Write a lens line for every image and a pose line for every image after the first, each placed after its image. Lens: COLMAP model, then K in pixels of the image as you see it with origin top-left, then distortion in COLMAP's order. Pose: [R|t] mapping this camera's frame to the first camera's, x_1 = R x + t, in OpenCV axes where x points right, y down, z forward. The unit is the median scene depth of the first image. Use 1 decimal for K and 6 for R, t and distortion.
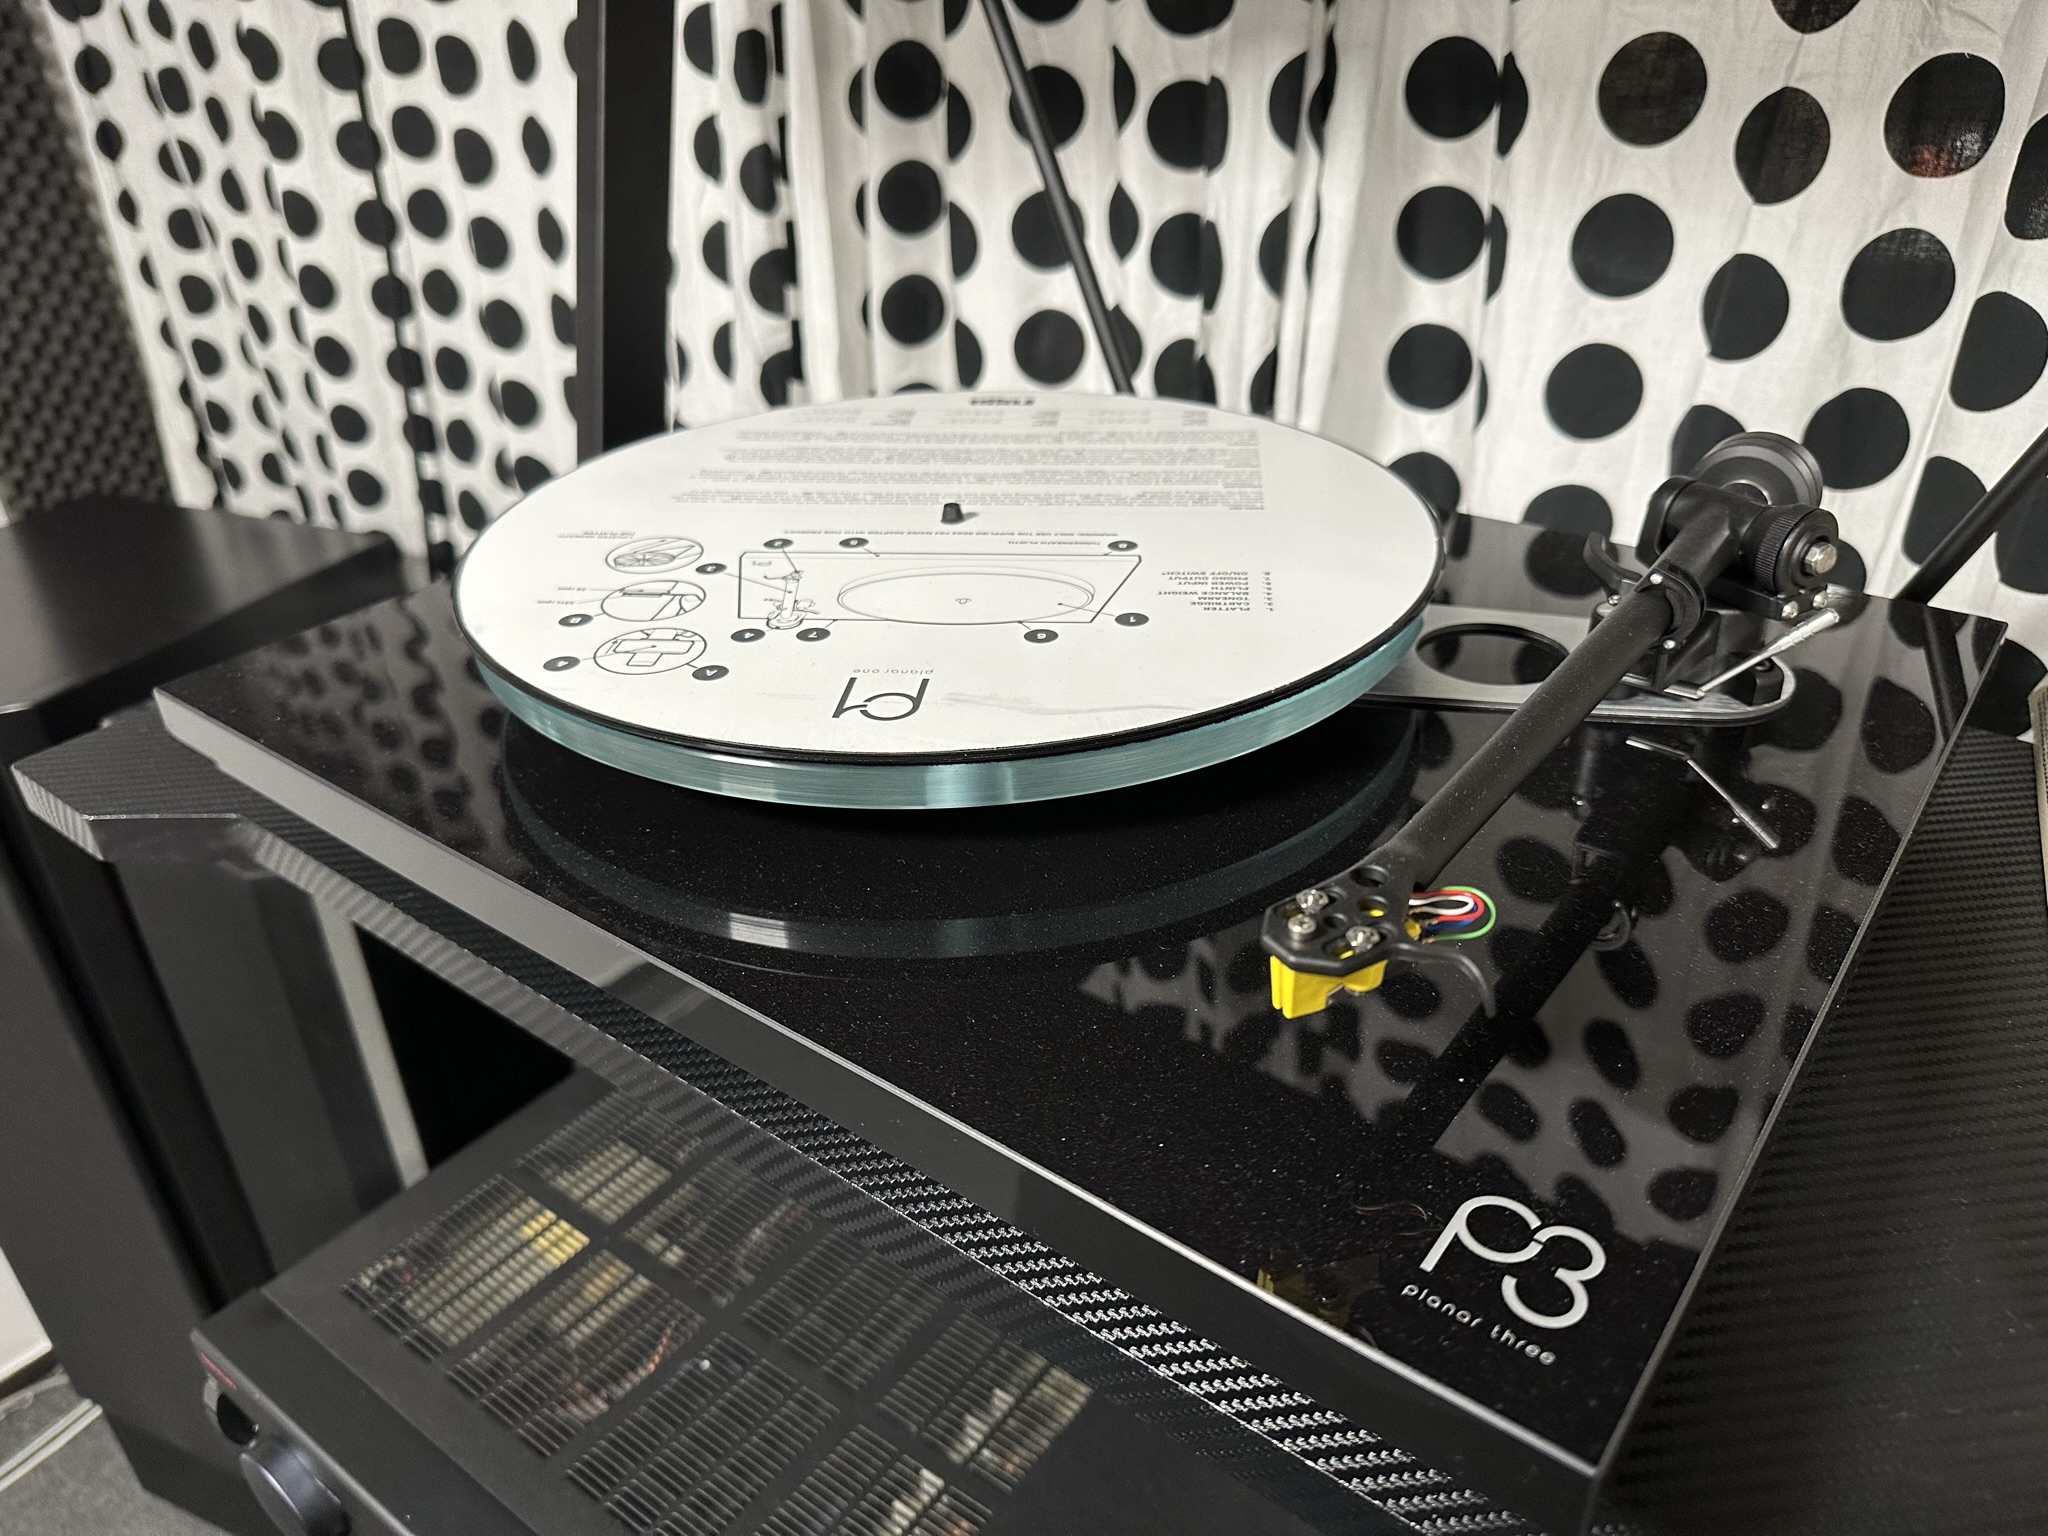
lens RADIAL K [[1540.4, 0, 1041.1], [0, 1540.4, 770.1], [0, 0, 1]] dist [0.043907, -0.098413]
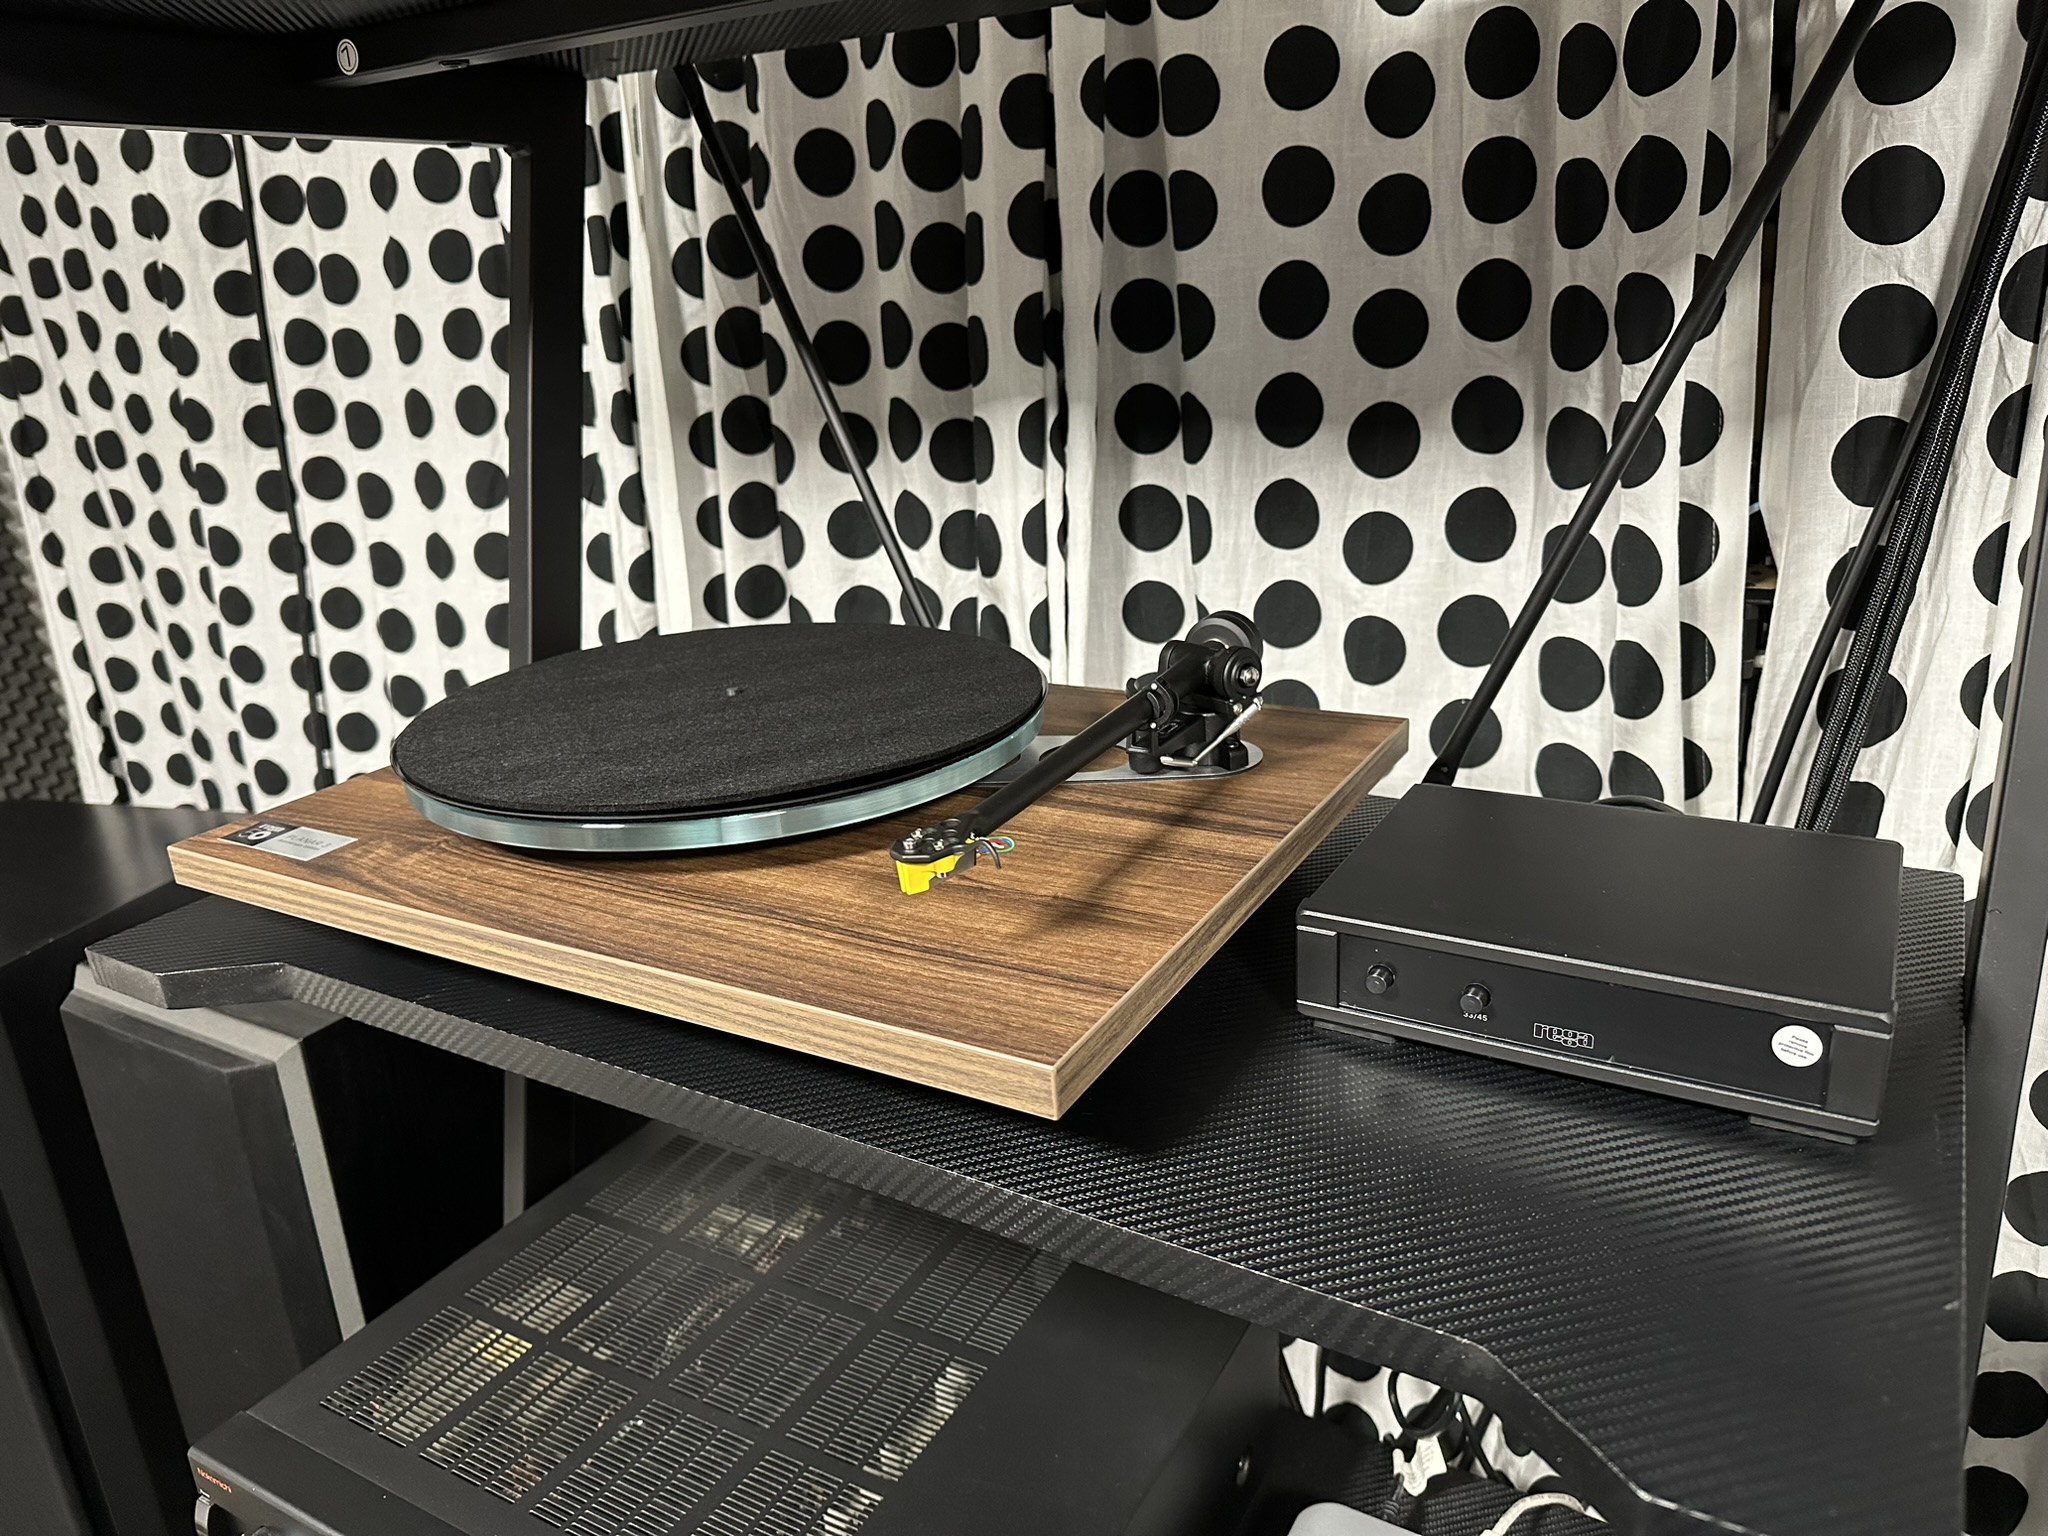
lens RADIAL K [[1540.4, 0, 1041.1], [0, 1540.4, 770.1], [0, 0, 1]] dist [0.043907, -0.098413]
pose [[0.991900, -0.063480, 0.110024, -0.002480], [0.082774, 0.980033, -0.180786, 0.068391], [-0.096350, 0.188429, 0.977349, -0.173759]]
